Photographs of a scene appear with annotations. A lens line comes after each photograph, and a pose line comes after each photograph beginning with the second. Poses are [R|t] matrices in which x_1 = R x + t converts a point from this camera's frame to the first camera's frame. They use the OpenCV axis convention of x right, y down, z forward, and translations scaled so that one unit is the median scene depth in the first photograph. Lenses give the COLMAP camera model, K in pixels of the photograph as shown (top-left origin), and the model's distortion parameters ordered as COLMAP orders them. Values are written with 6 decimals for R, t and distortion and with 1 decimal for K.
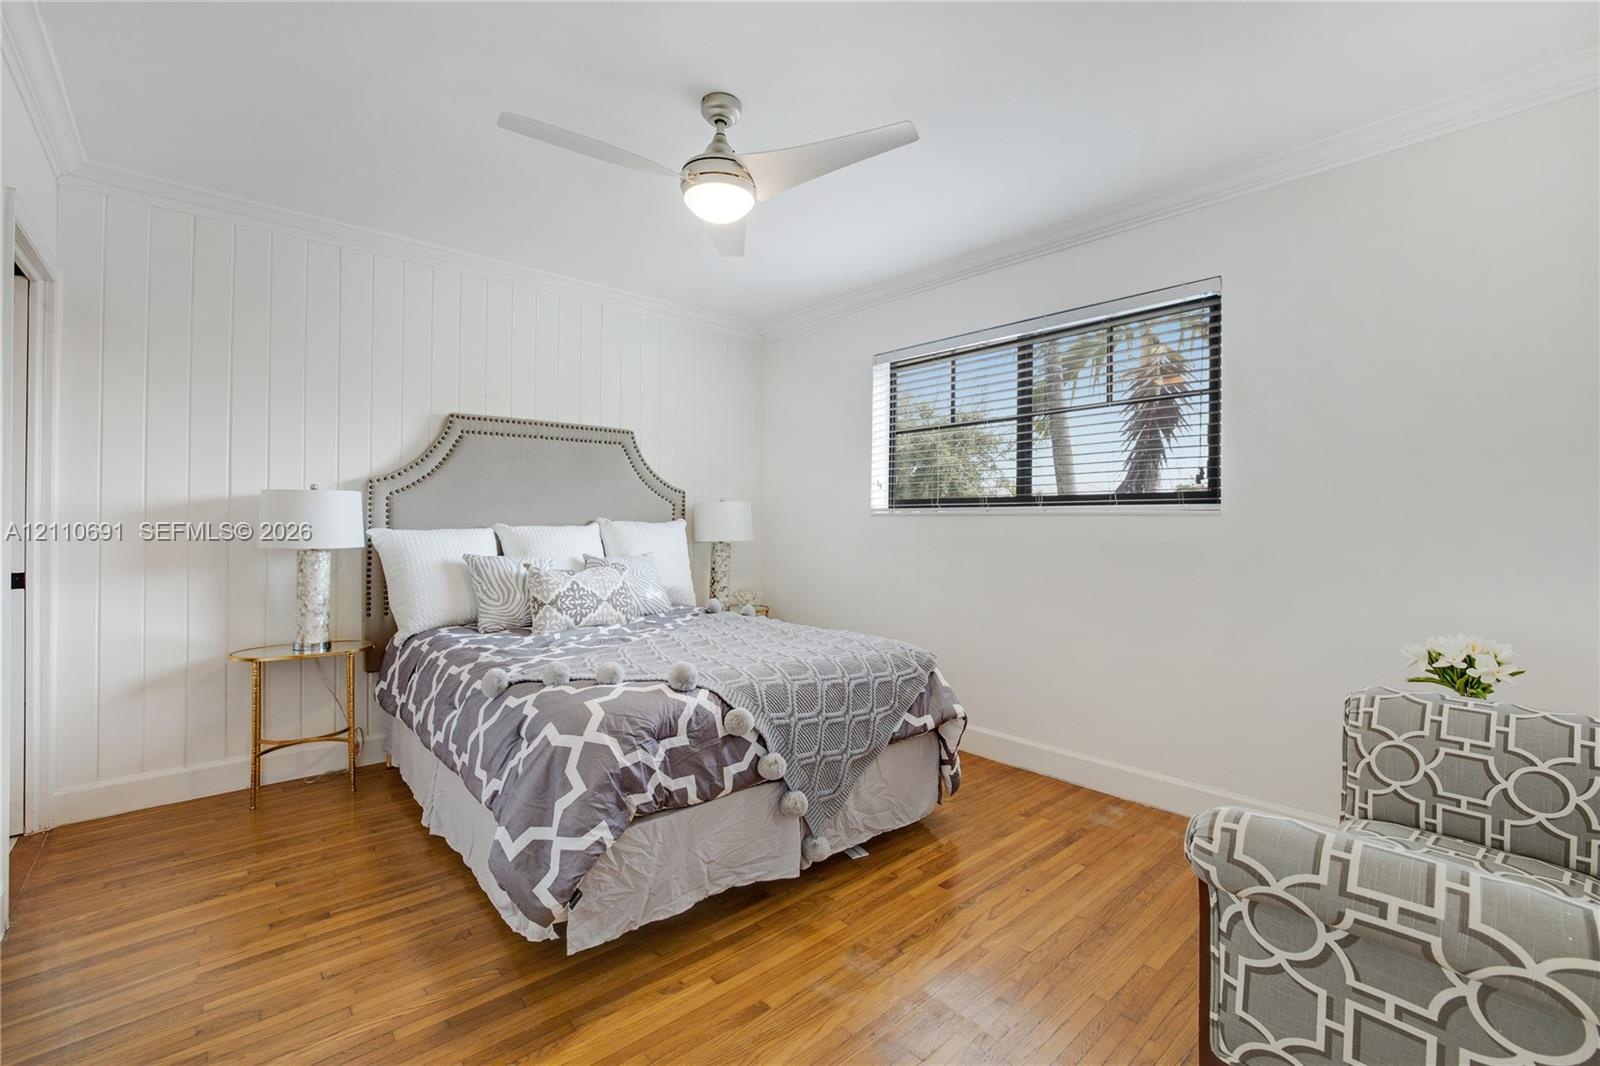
lens RADIAL K [[702.1, 0, 813.2], [0, 702.1, 518.4], [0, 0, 1]] dist [-0.035664, 0.012383]
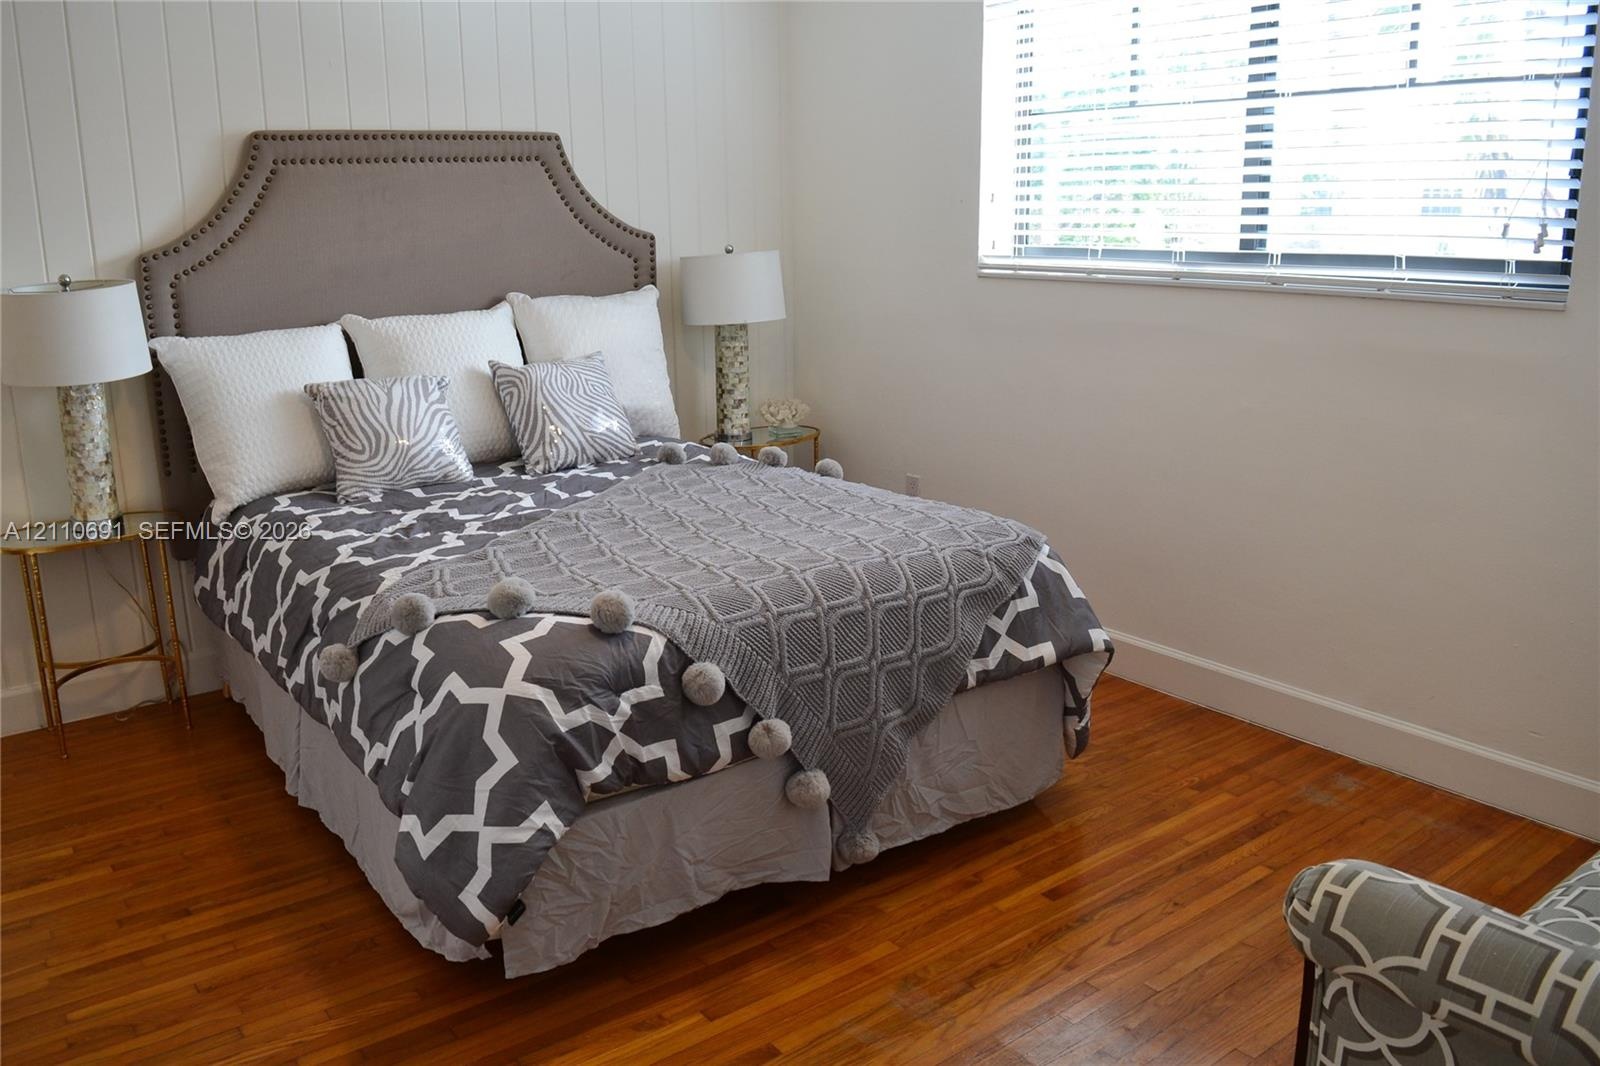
lens RADIAL K [[1281.5, 0, 794.0], [0, 1281.5, 535.5], [0, 0, 1]] dist [-0.093272, 0.023947]
pose [[0.995942, 0.001880, -0.089983, 0.055526], [0.020451, 0.968903, 0.246594, -0.120572], [0.087649, -0.247433, 0.964932, -0.120696]]
